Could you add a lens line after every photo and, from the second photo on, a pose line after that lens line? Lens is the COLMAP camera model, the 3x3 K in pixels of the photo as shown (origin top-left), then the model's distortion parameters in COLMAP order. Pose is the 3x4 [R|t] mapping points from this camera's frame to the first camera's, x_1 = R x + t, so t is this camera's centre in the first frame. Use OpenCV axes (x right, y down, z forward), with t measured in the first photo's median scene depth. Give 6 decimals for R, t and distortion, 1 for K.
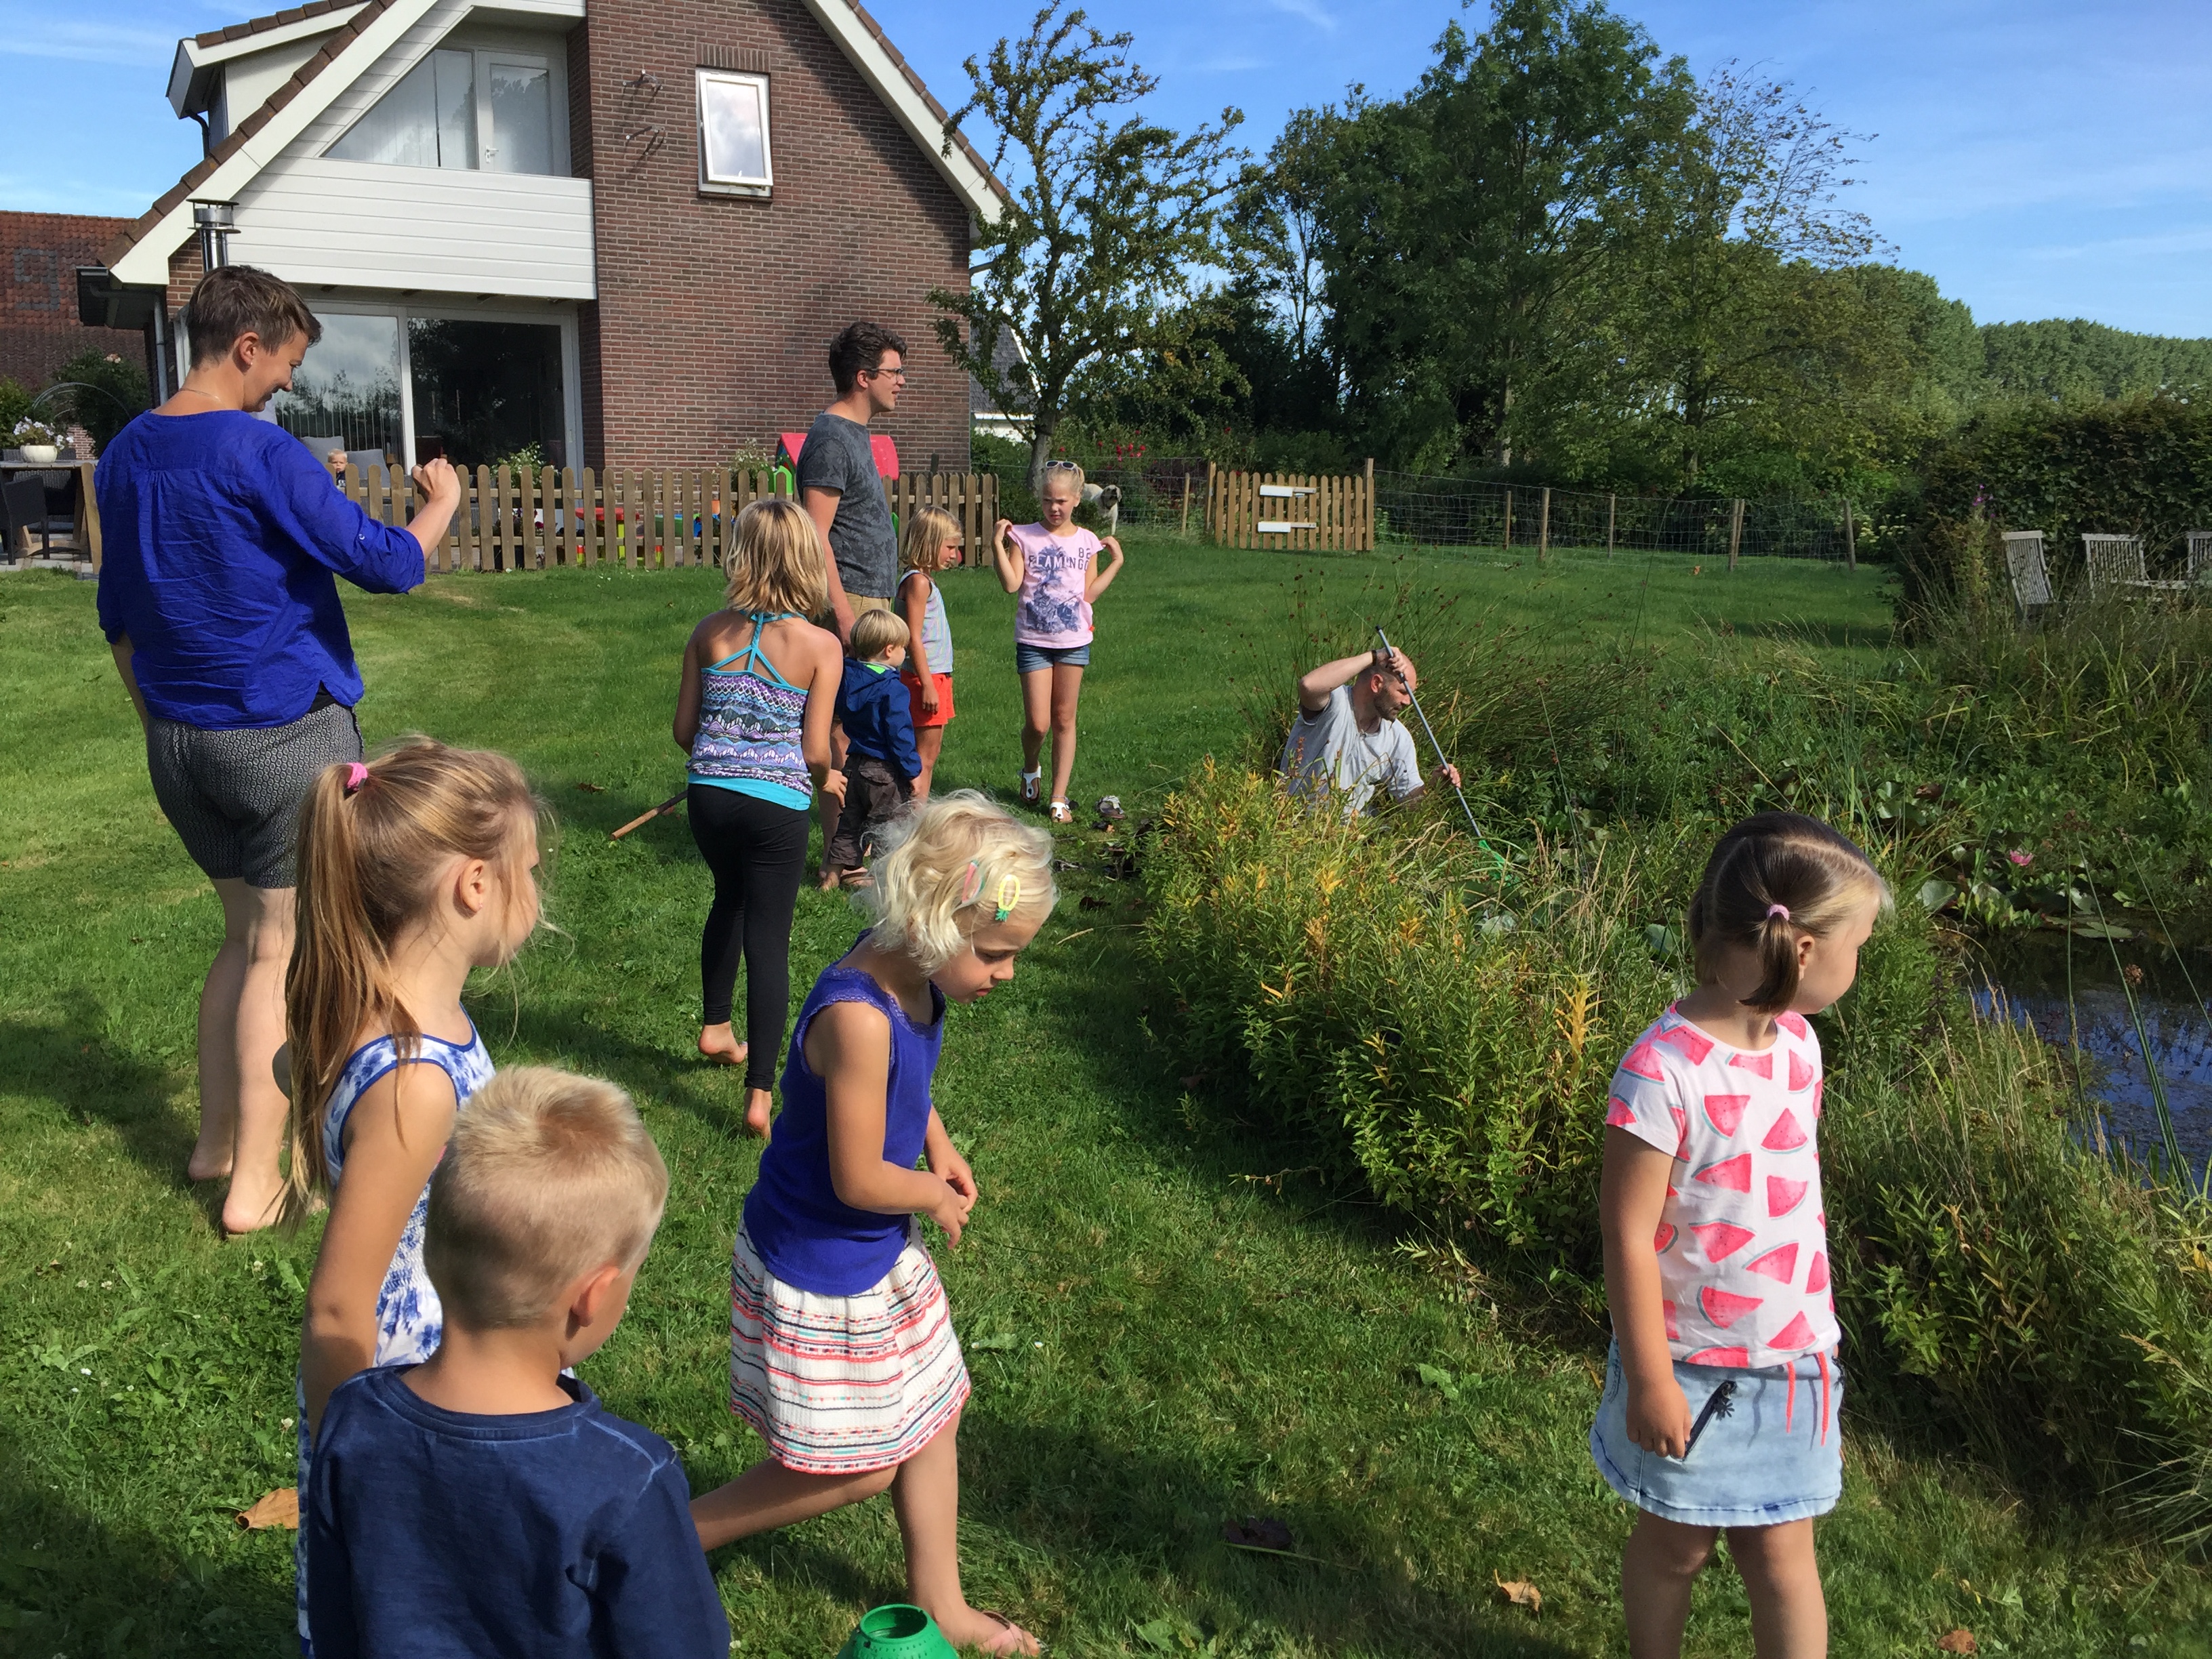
lens RADIAL K [[1856.8, 0, 1099.2], [0, 1856.8, 845.3], [0, 0, 1]] dist [0.057429, -0.084544]
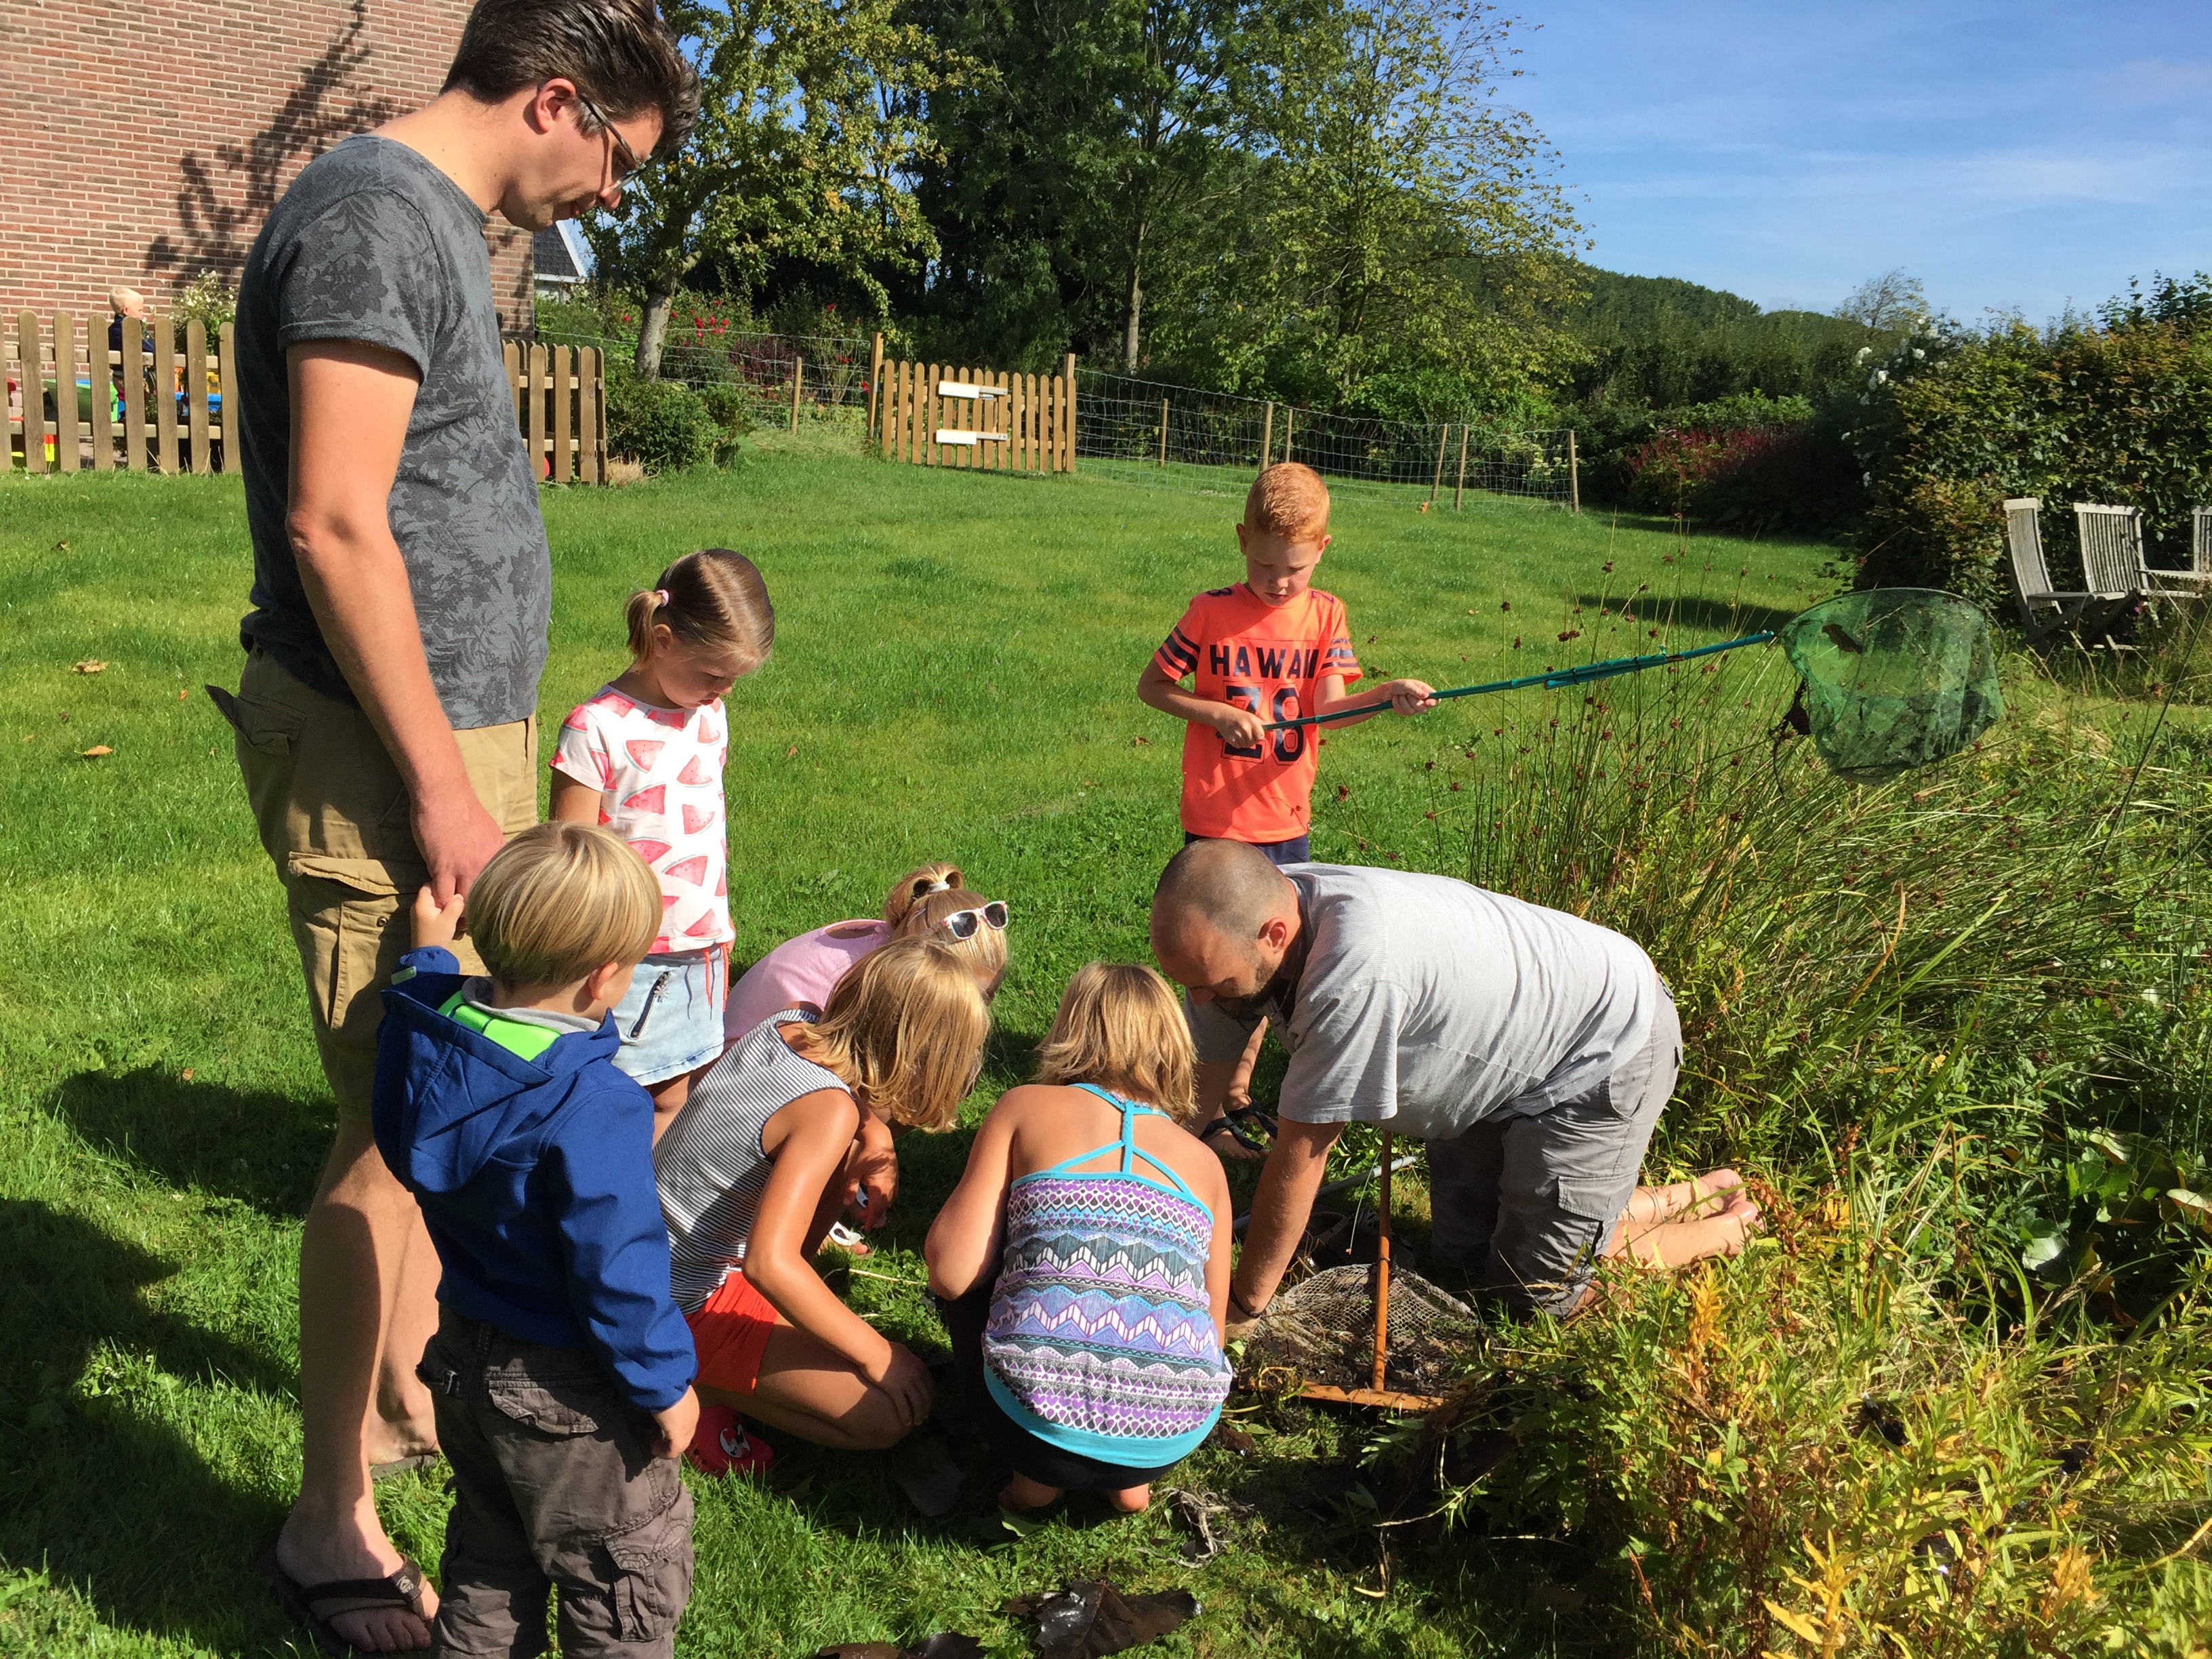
lens RADIAL K [[1856.8, 0, 1117.8], [0, 1856.8, 812.9], [0, 0, 1]] dist [0.057429, -0.084544]
pose [[0.965812, -0.011254, 0.259001, -0.042889], [0.000776, 0.999178, 0.040524, -0.046994], [-0.259244, -0.038938, 0.965027, 0.234424]]
